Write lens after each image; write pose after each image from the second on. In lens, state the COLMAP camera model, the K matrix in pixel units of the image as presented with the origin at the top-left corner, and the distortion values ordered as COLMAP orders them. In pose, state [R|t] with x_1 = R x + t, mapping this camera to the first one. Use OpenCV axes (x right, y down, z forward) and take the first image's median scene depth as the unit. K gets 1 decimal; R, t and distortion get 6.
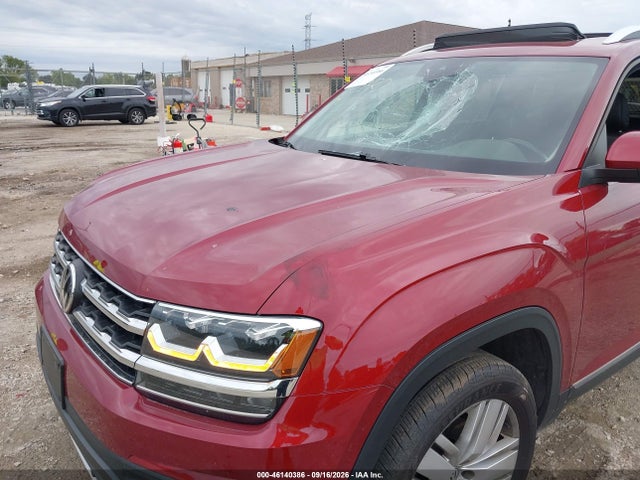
lens RADIAL K [[513.0, 0, 334.8], [0, 513.0, 243.3], [0, 0, 1]] dist [0.009515, -0.010898]
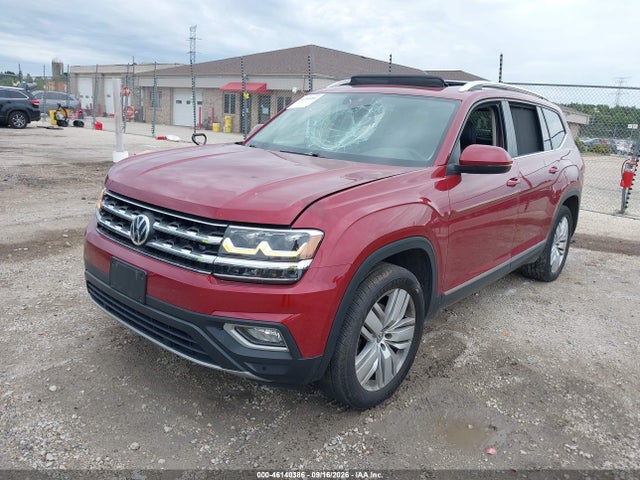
lens RADIAL K [[513.0, 0, 325.3], [0, 513.0, 236.9], [0, 0, 1]] dist [0.009515, -0.010898]
pose [[0.978911, 0.000757, 0.204286, -0.225433], [0.007475, 0.999191, -0.039519, 0.135091], [-0.204150, 0.040212, 0.978113, -0.495627]]
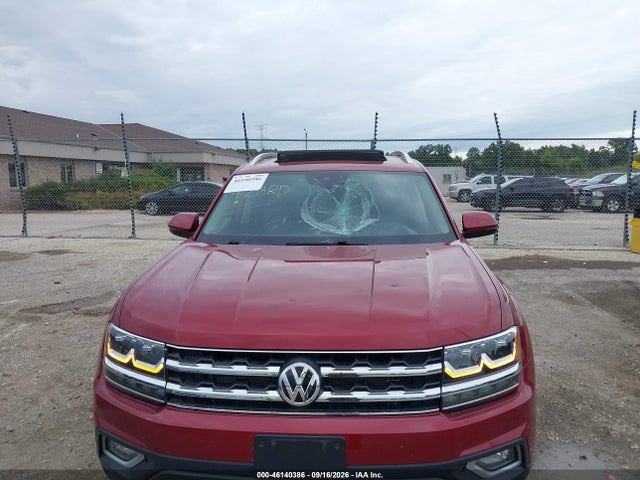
lens RADIAL K [[513.0, 0, 318.1], [0, 513.0, 239.0], [0, 0, 1]] dist [0.009515, -0.010898]
pose [[0.670445, -0.118210, 0.732482, -1.004952], [0.226848, 0.972611, -0.050673, -0.125167], [-0.706430, 0.200135, 0.678898, 0.087797]]
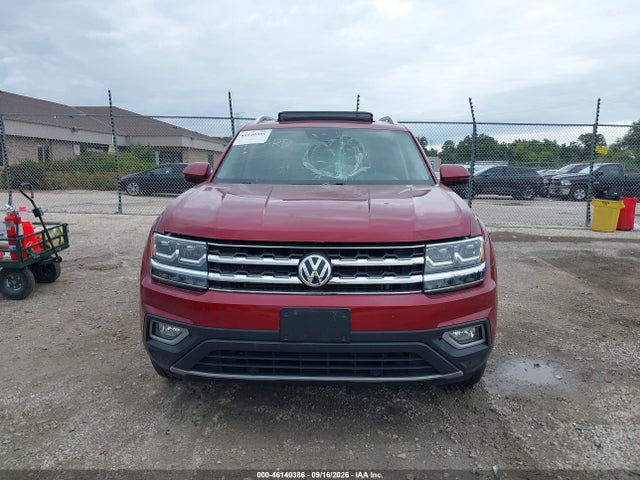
lens RADIAL K [[513.0, 0, 320.8], [0, 513.0, 239.8], [0, 0, 1]] dist [0.009515, -0.010898]
pose [[0.632756, -0.127445, 0.763791, -1.257357], [0.220075, 0.975286, -0.019584, 0.025188], [-0.742420, 0.180483, 0.645166, 0.008720]]
